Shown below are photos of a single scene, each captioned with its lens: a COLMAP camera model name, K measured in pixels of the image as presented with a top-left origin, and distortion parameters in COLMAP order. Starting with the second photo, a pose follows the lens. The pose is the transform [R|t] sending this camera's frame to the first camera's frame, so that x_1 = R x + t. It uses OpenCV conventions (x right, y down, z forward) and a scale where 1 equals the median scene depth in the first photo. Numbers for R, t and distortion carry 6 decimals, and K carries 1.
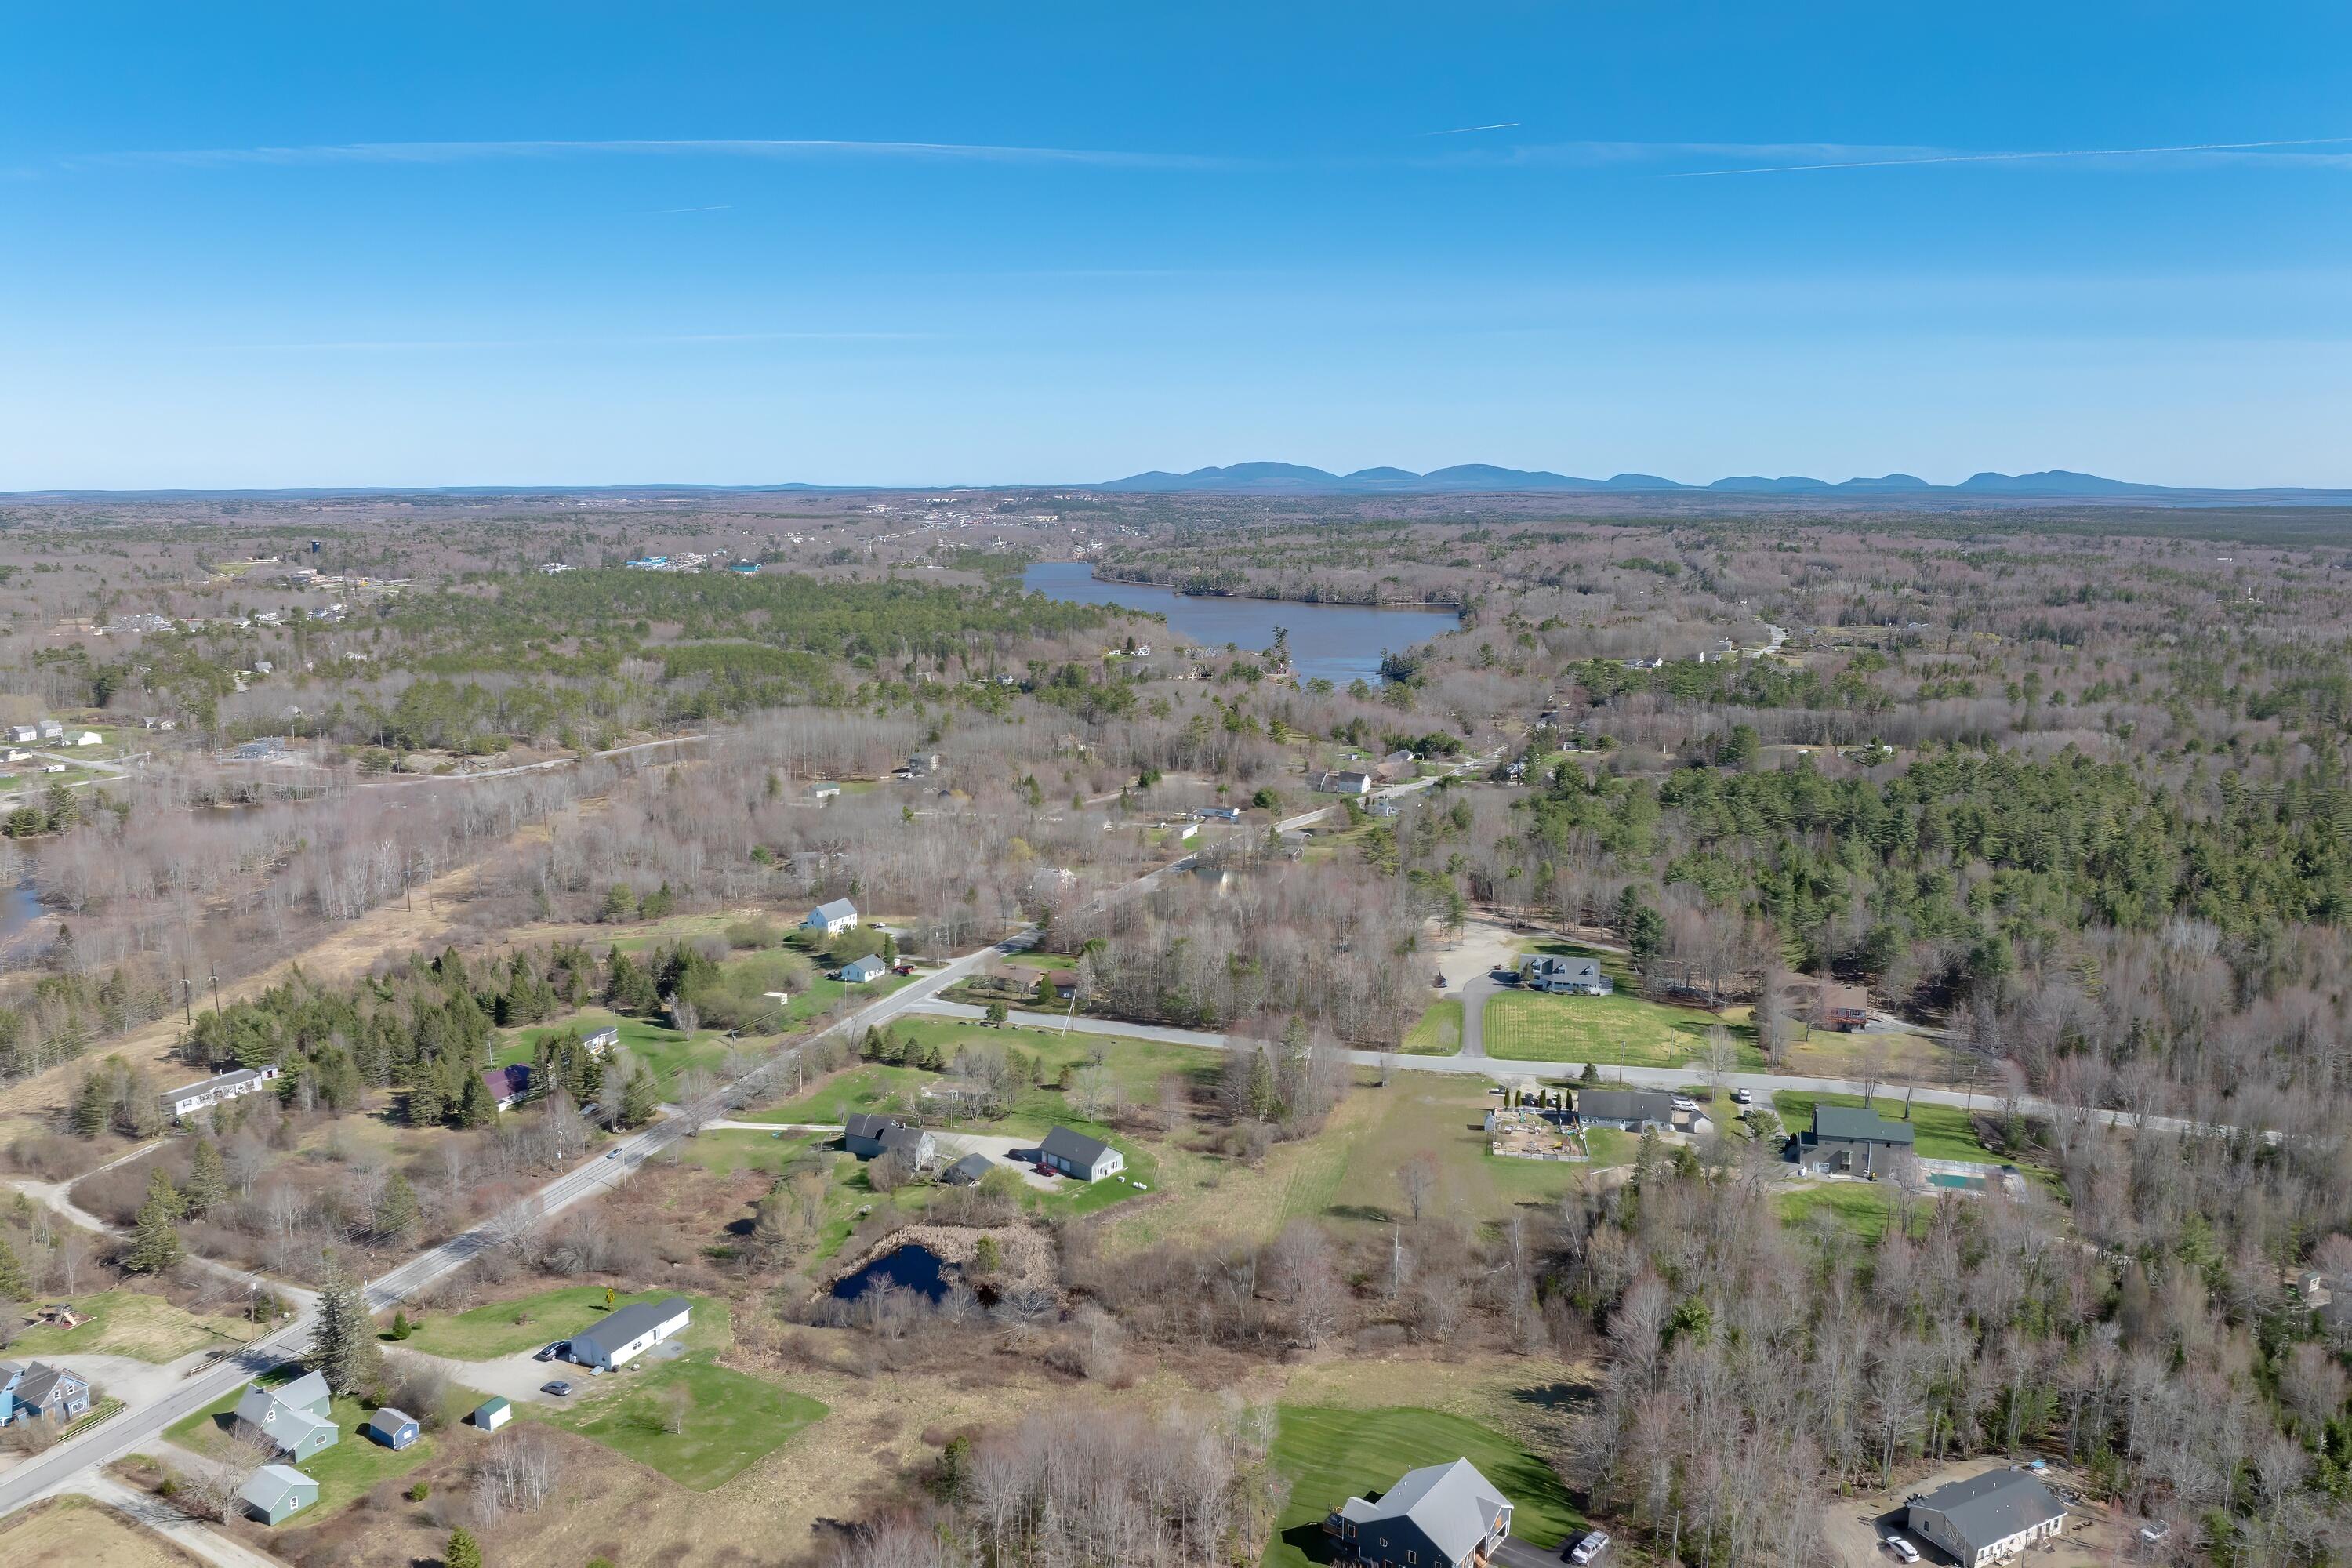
lens RADIAL K [[1623.4, 0, 1183.7], [0, 1623.4, 835.6], [0, 0, 1]] dist [-0.026757, -0.005661]
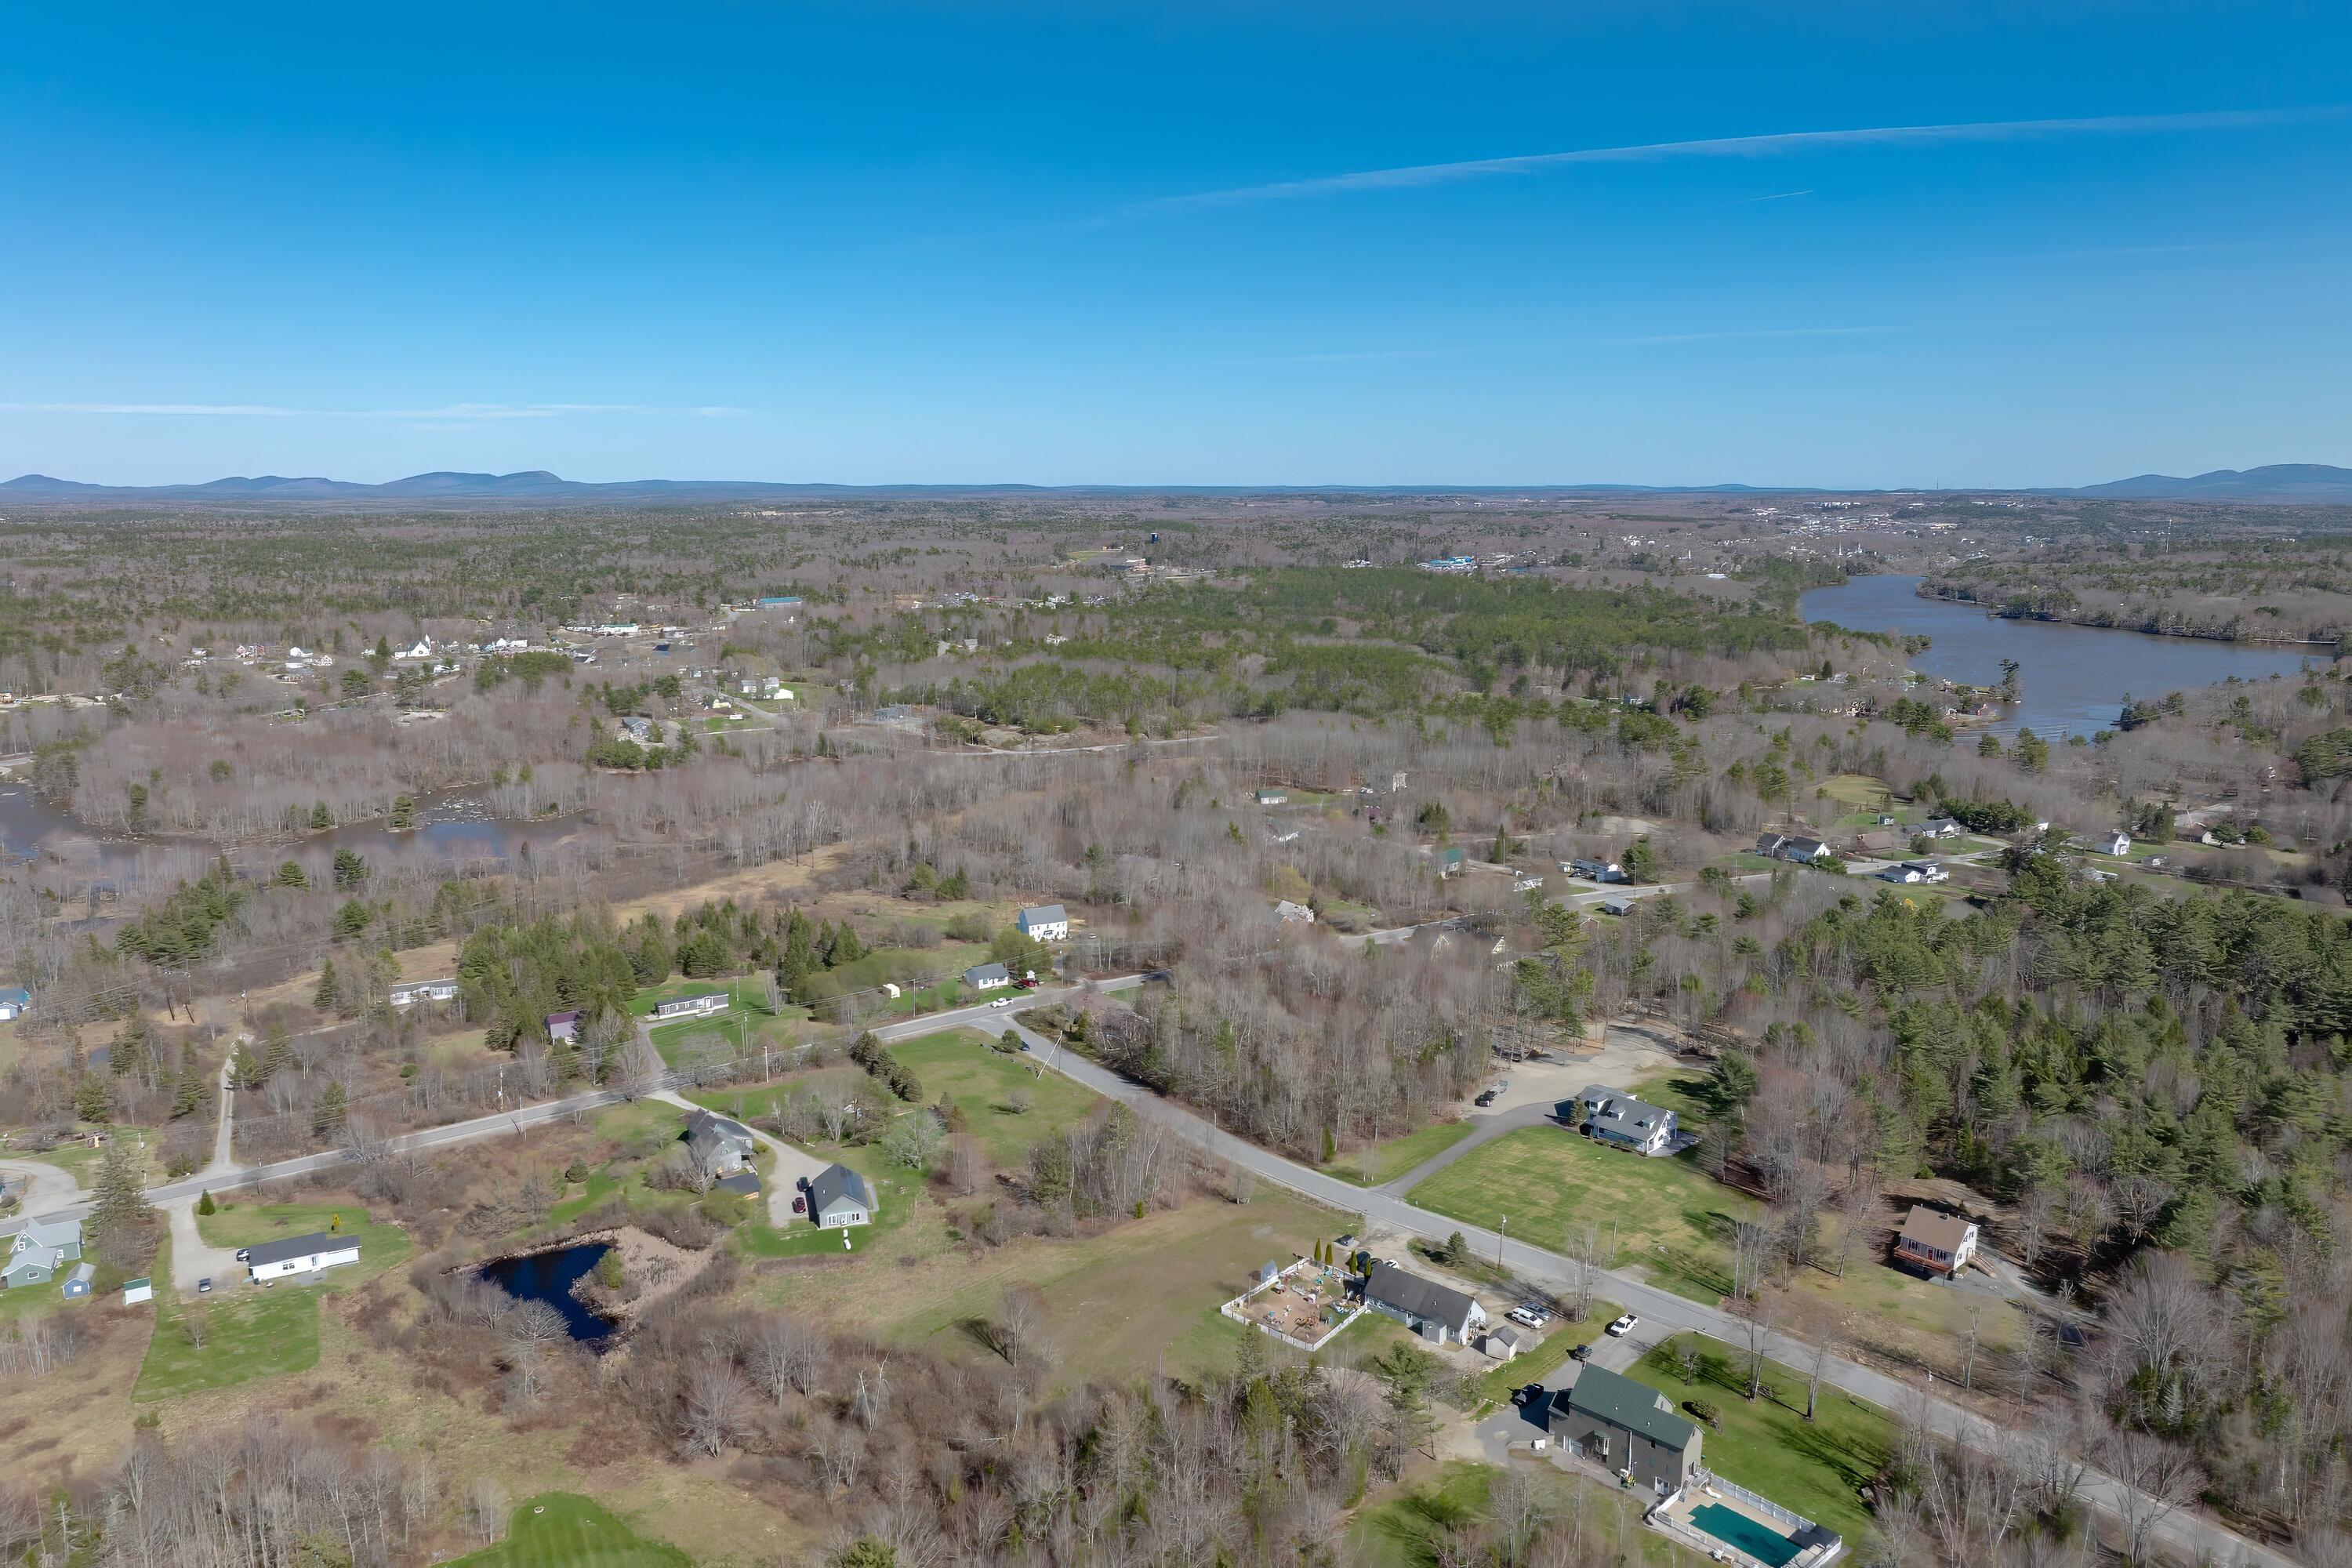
lens RADIAL K [[1644.4, 0, 1176.0], [0, 1644.4, 784.0], [0, 0, 1]] dist [-0.036338, -0.004668]
pose [[0.851112, 0.094560, -0.516398, 0.588248], [-0.111679, 0.993742, -0.002098, -0.065819], [0.512968, 0.059457, 0.856346, 0.269103]]
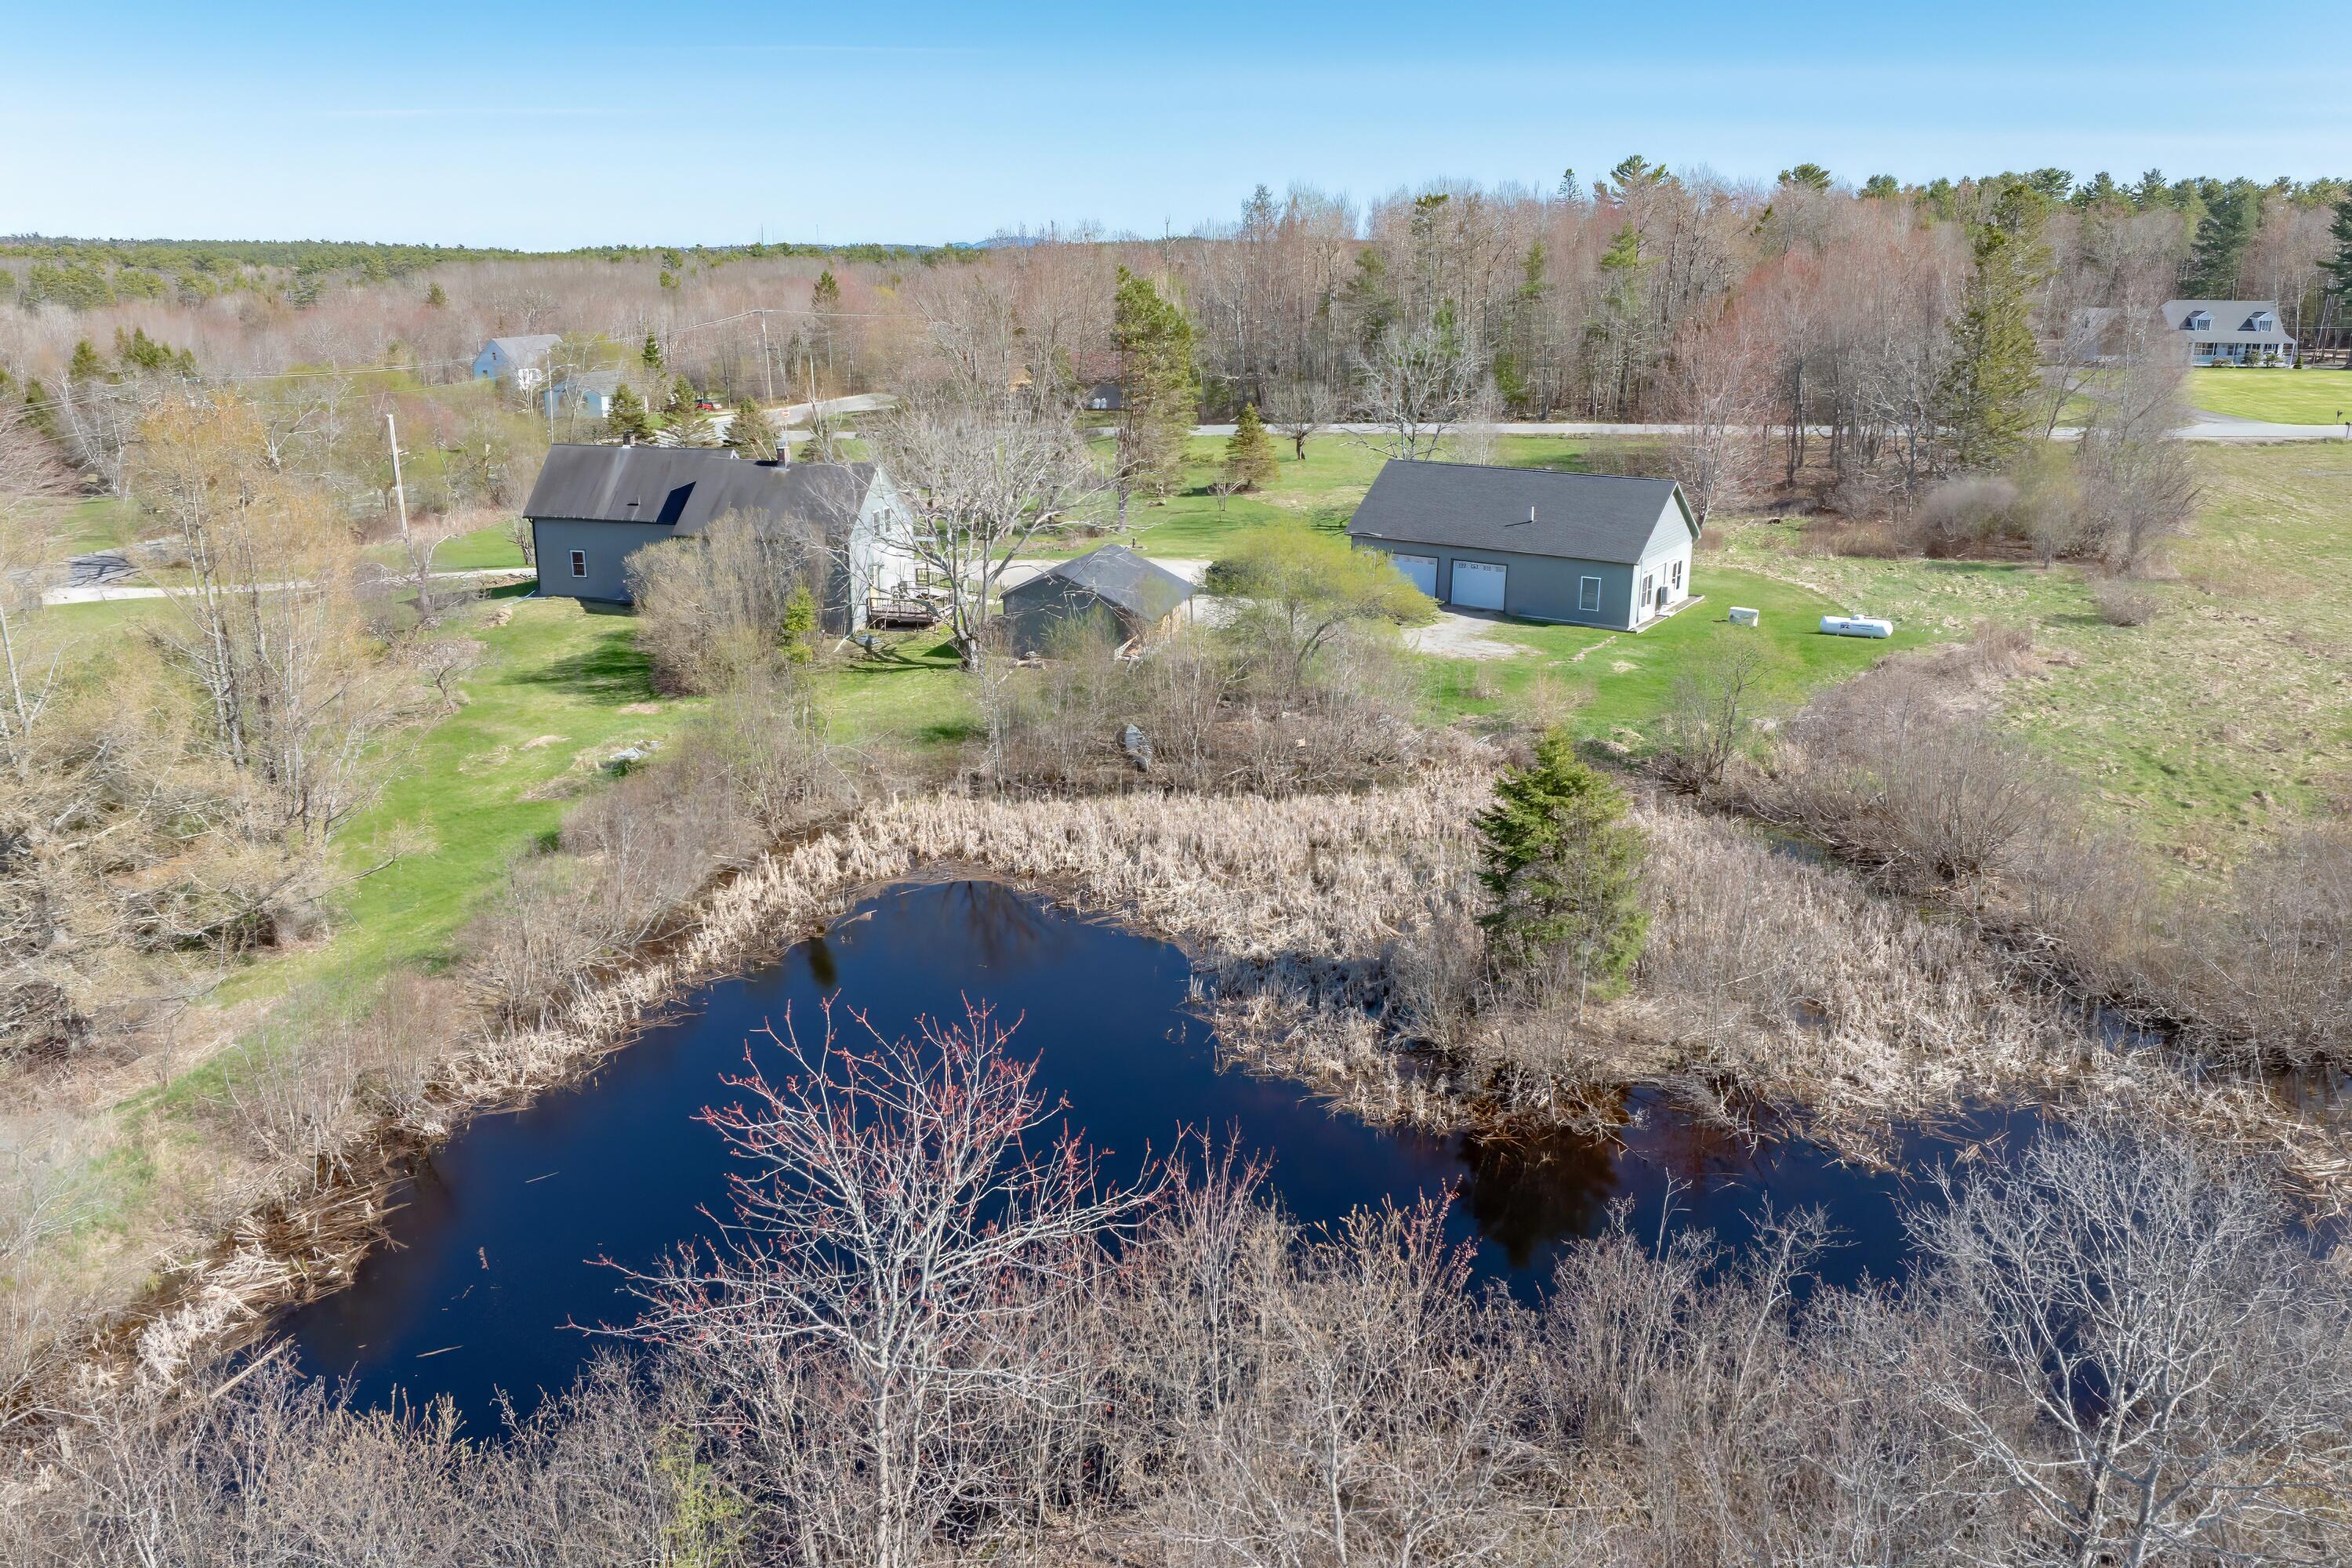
lens RADIAL K [[1644.4, 0, 1176.0], [0, 1644.4, 784.0], [0, 0, 1]] dist [-0.036338, -0.004668]
pose [[0.989849, -0.042426, 0.135642, -0.153839], [0.029176, 0.994737, 0.098223, 0.209694], [-0.139096, -0.093268, 0.985877, 0.769549]]
